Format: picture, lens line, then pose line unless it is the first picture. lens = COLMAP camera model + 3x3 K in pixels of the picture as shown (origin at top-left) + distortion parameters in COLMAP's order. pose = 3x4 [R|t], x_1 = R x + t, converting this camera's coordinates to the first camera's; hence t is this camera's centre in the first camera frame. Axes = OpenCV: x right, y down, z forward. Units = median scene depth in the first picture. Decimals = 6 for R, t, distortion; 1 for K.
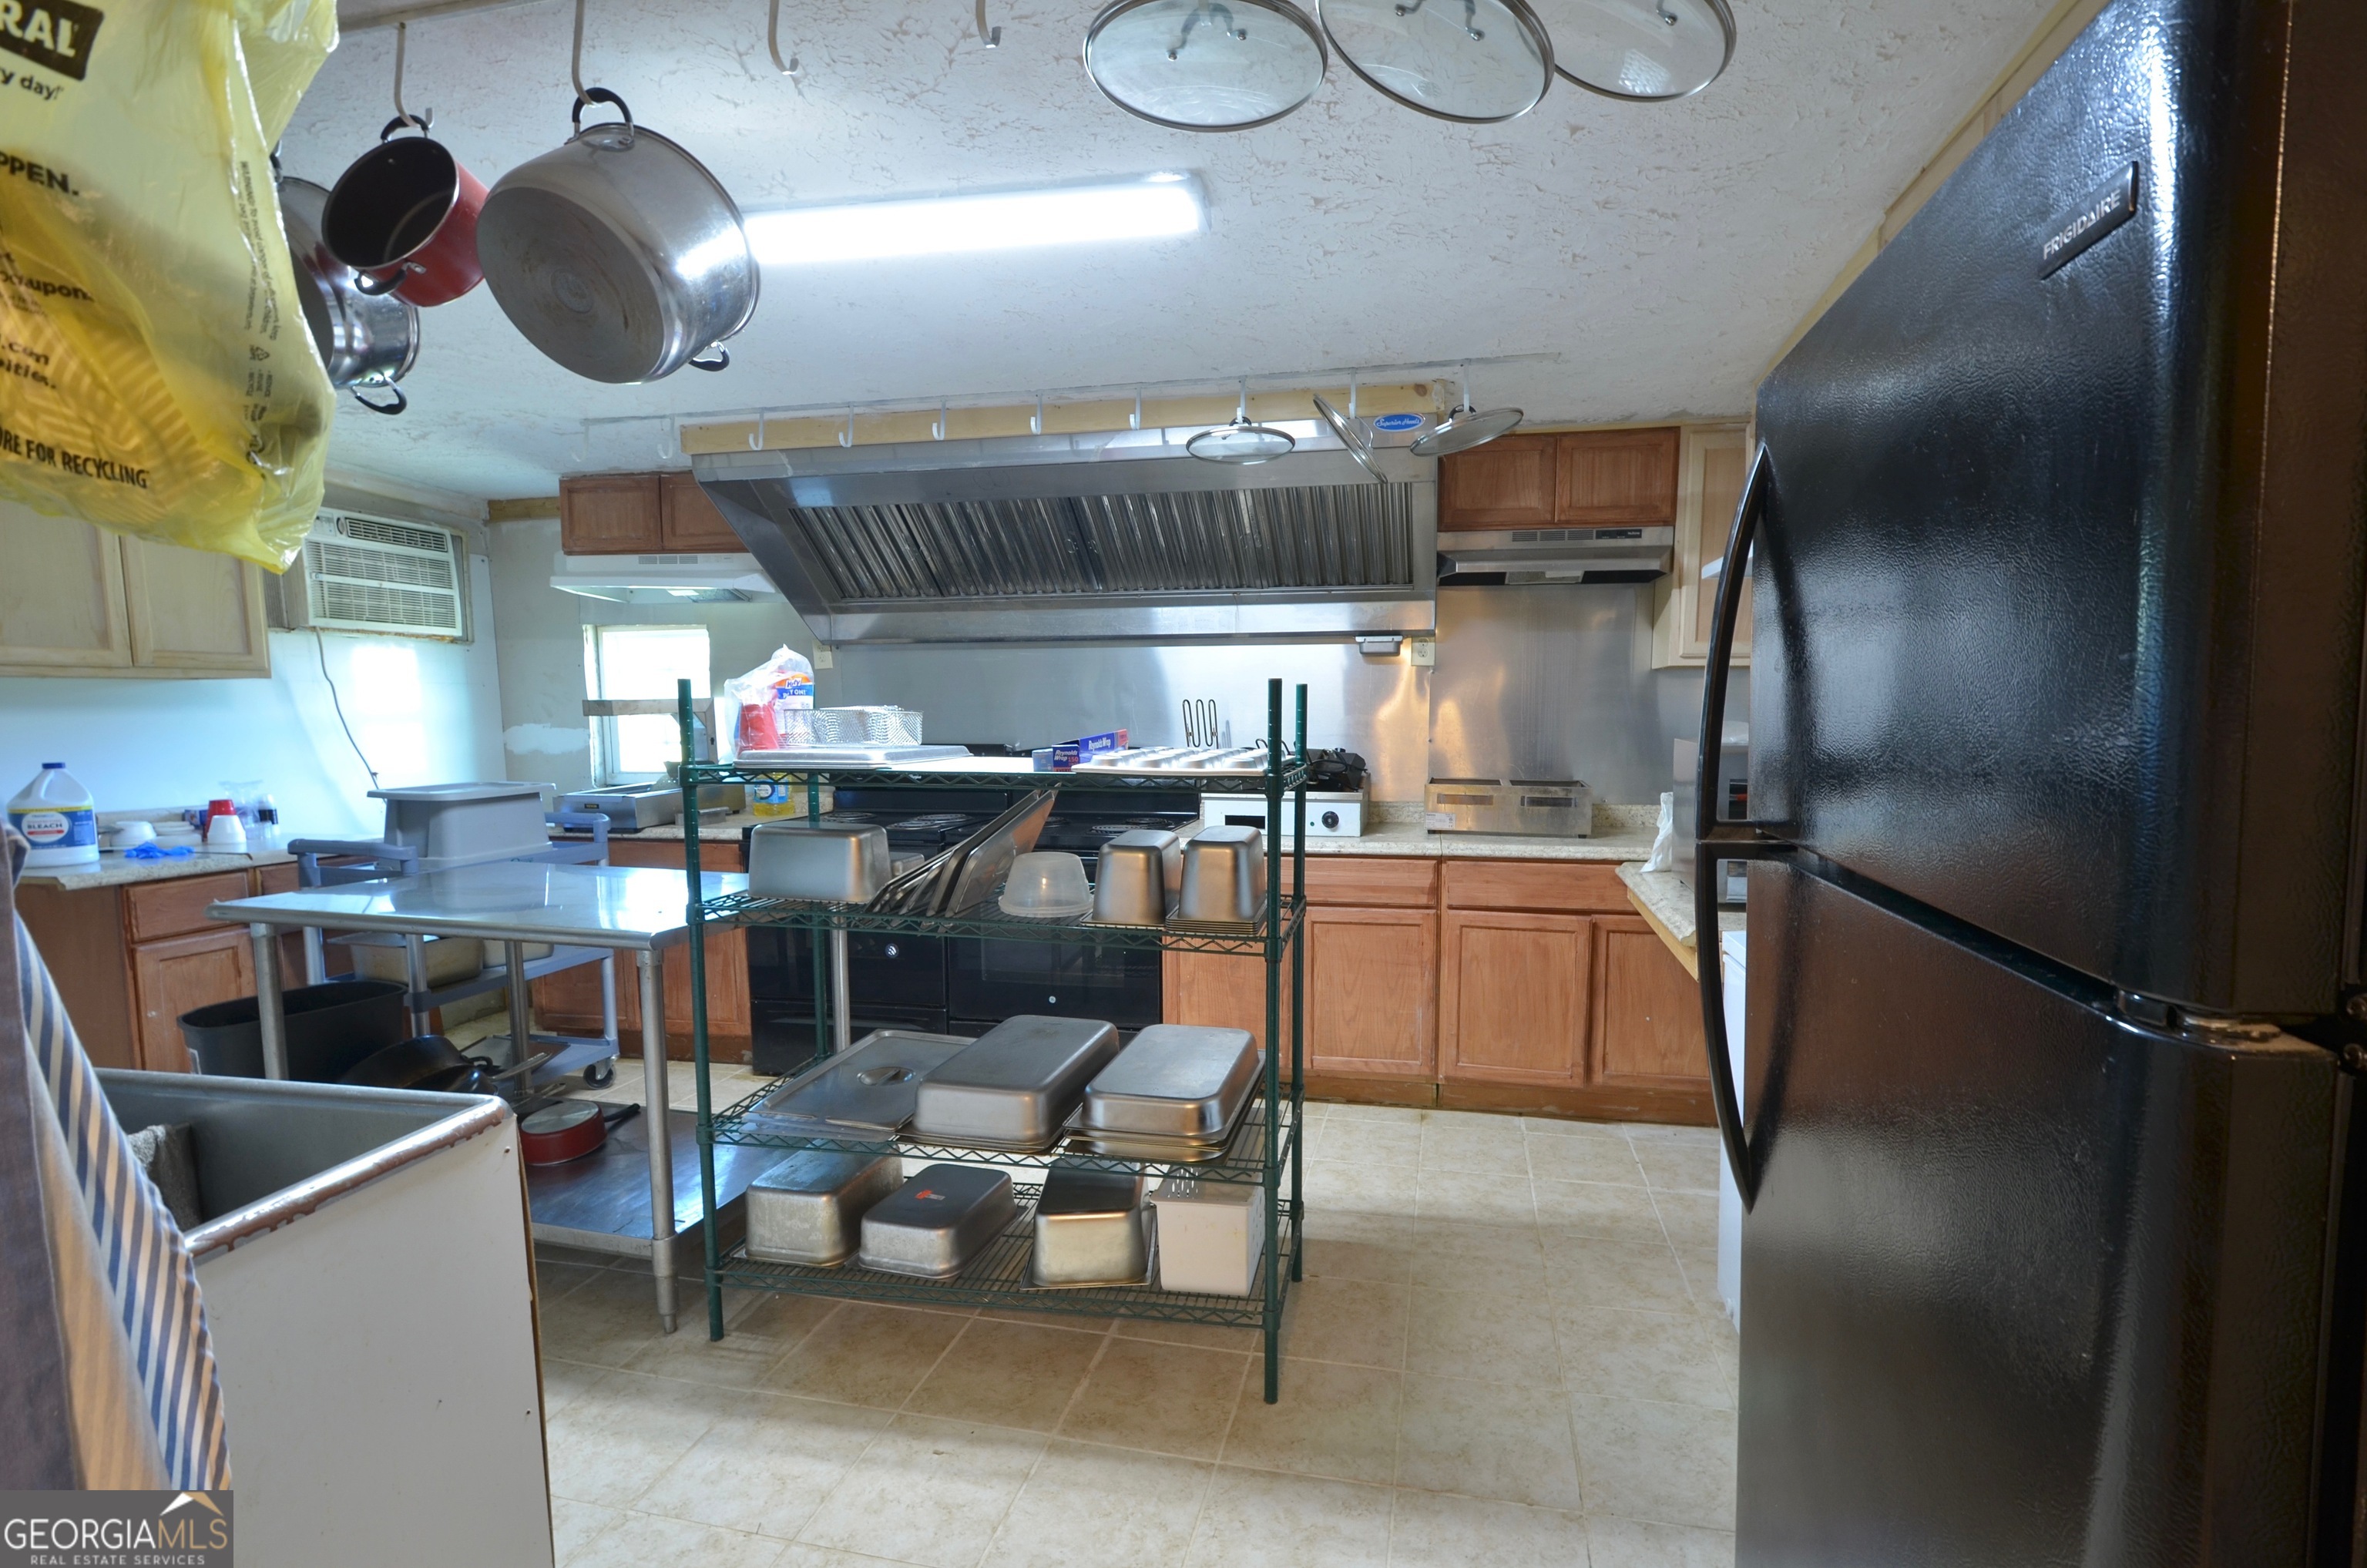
lens RADIAL K [[1019.5, 0, 1199.1], [0, 1019.5, 799.7], [0, 0, 1]] dist [-0.005391, -0.002094]
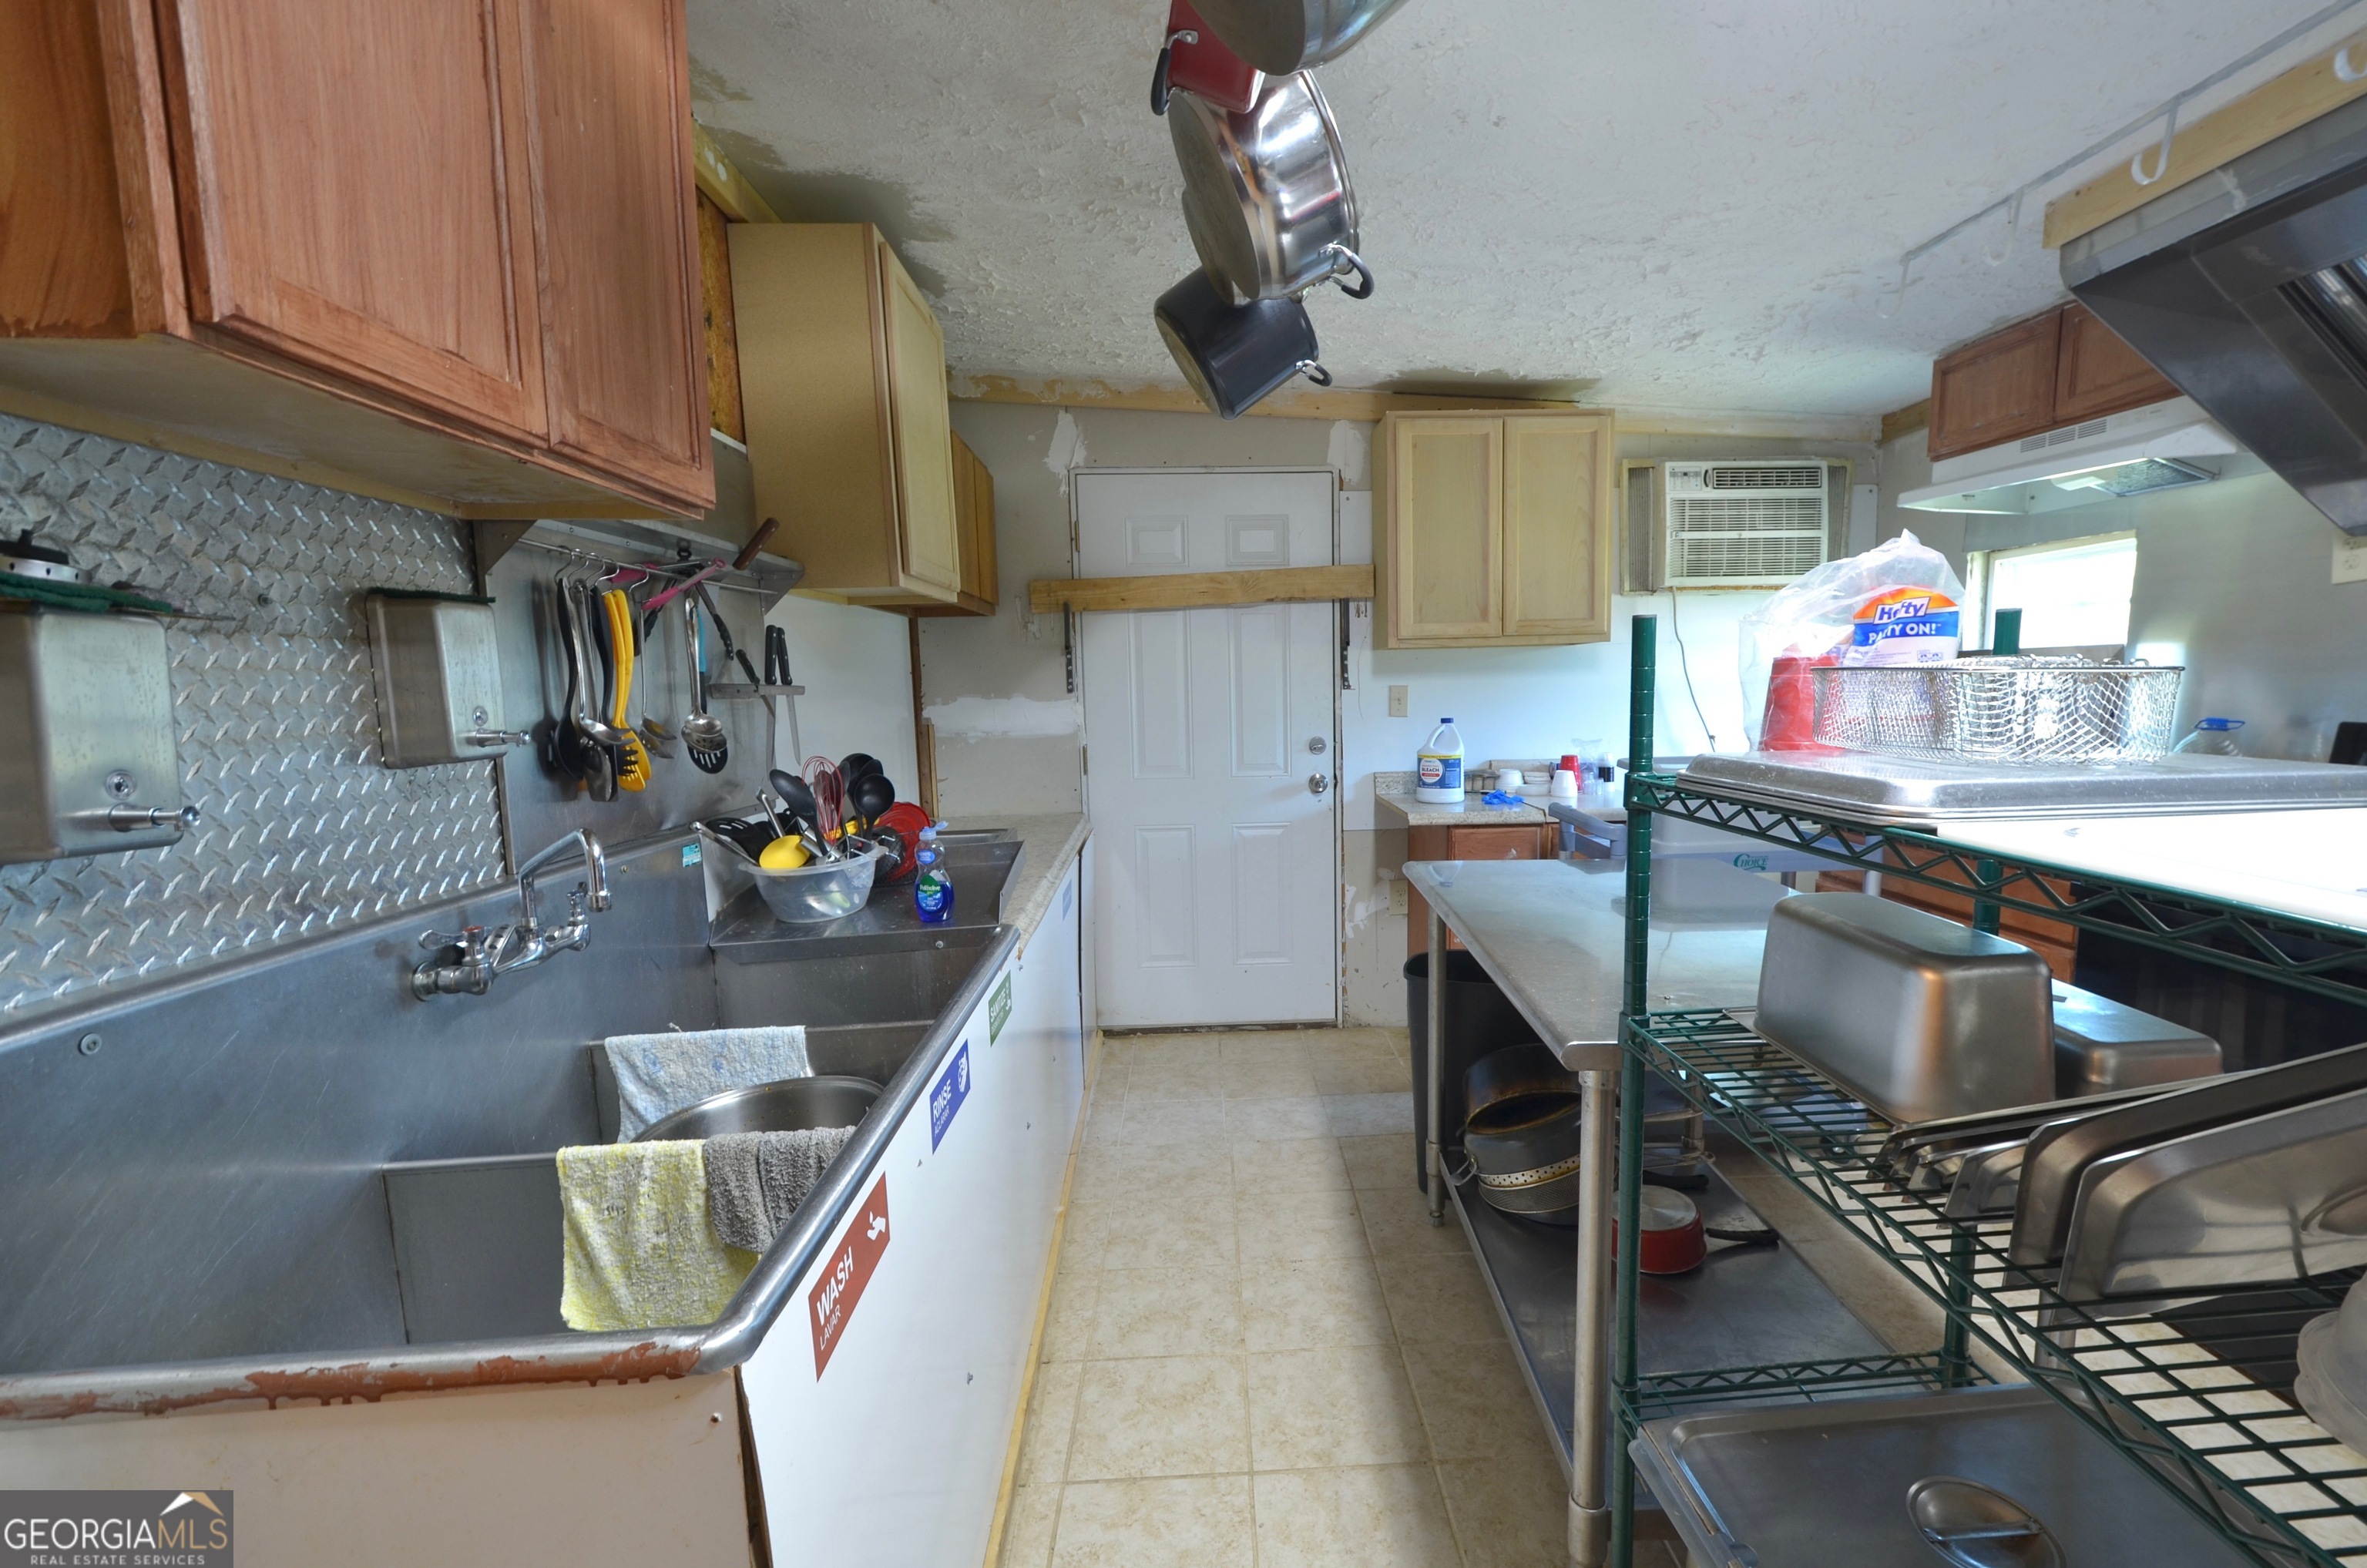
lens RADIAL K [[1019.5, 0, 1221.3], [0, 1019.5, 806.8], [0, 0, 1]] dist [-0.005391, -0.002094]
pose [[0.277078, 0.113394, -0.954133, -0.015687], [-0.064189, 0.992978, 0.099371, -0.026620], [0.958701, 0.033712, 0.282411, 0.296978]]
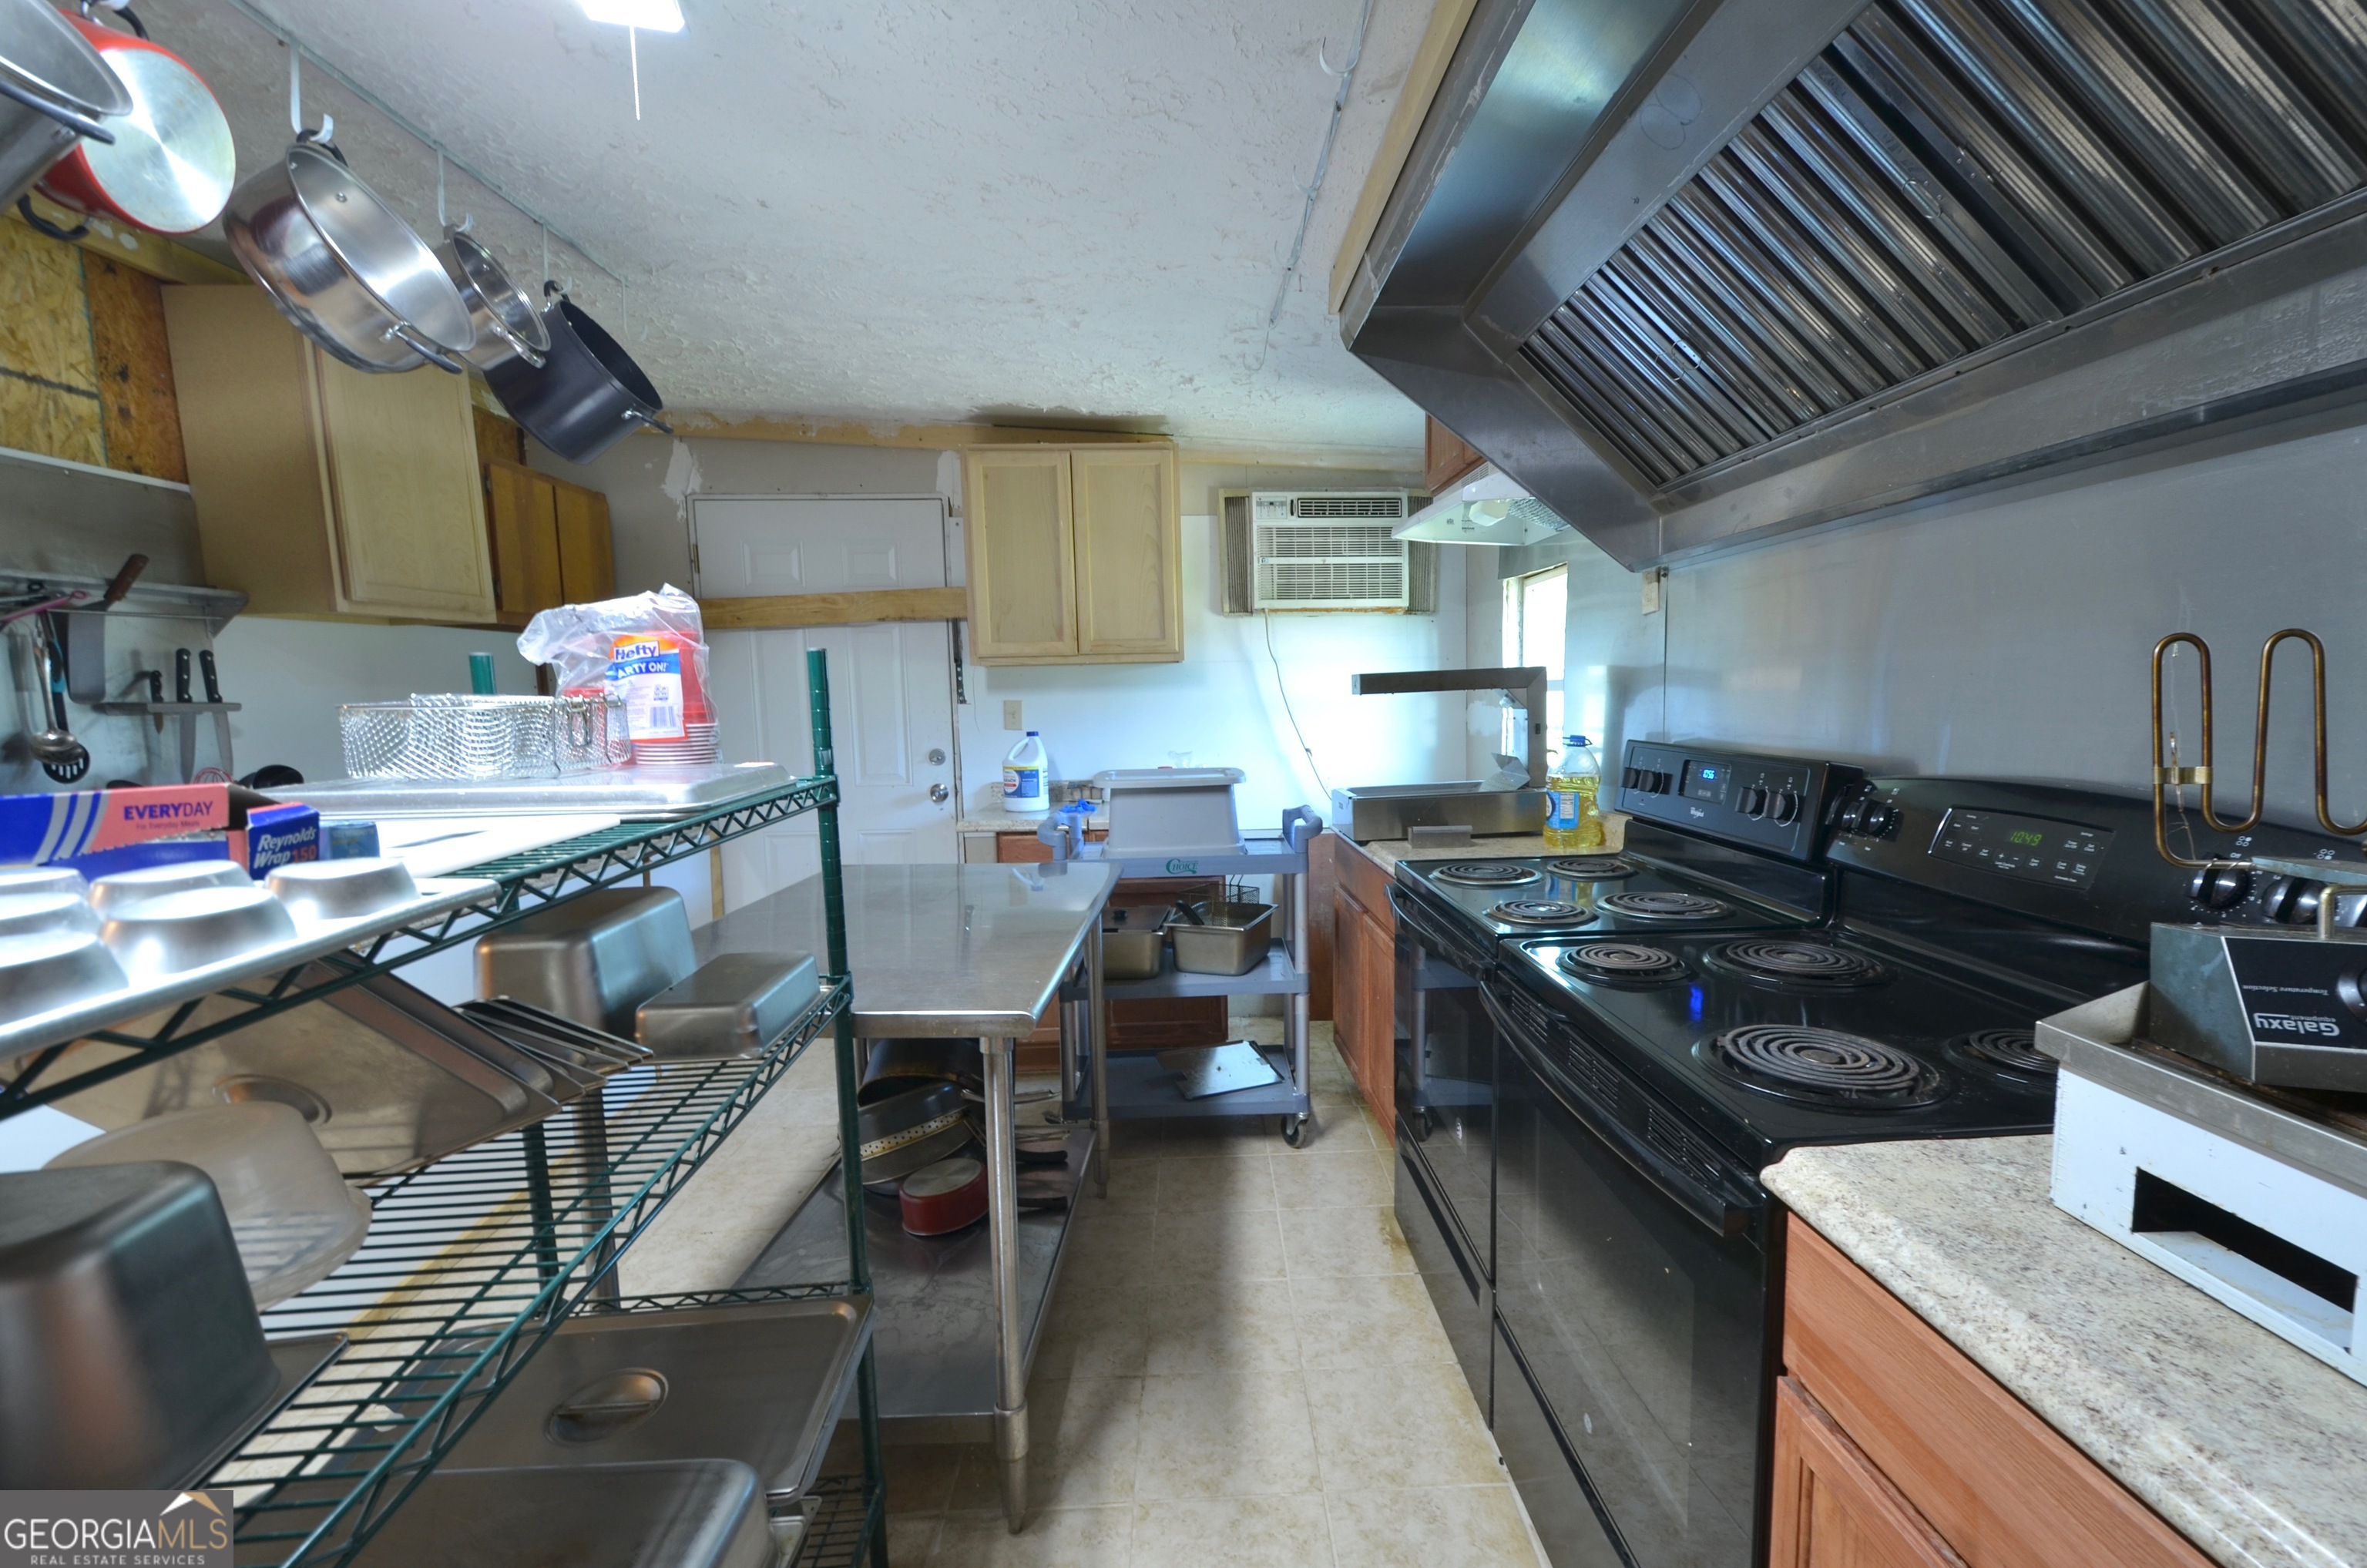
lens RADIAL K [[1019.5, 0, 1173.2], [0, 1019.5, 813.9], [0, 0, 1]] dist [-0.005391, -0.002094]
pose [[0.300324, 0.110631, -0.947400, 0.134561], [-0.067016, 0.993244, 0.094741, -0.051468], [0.951480, 0.035038, 0.305709, 0.584933]]
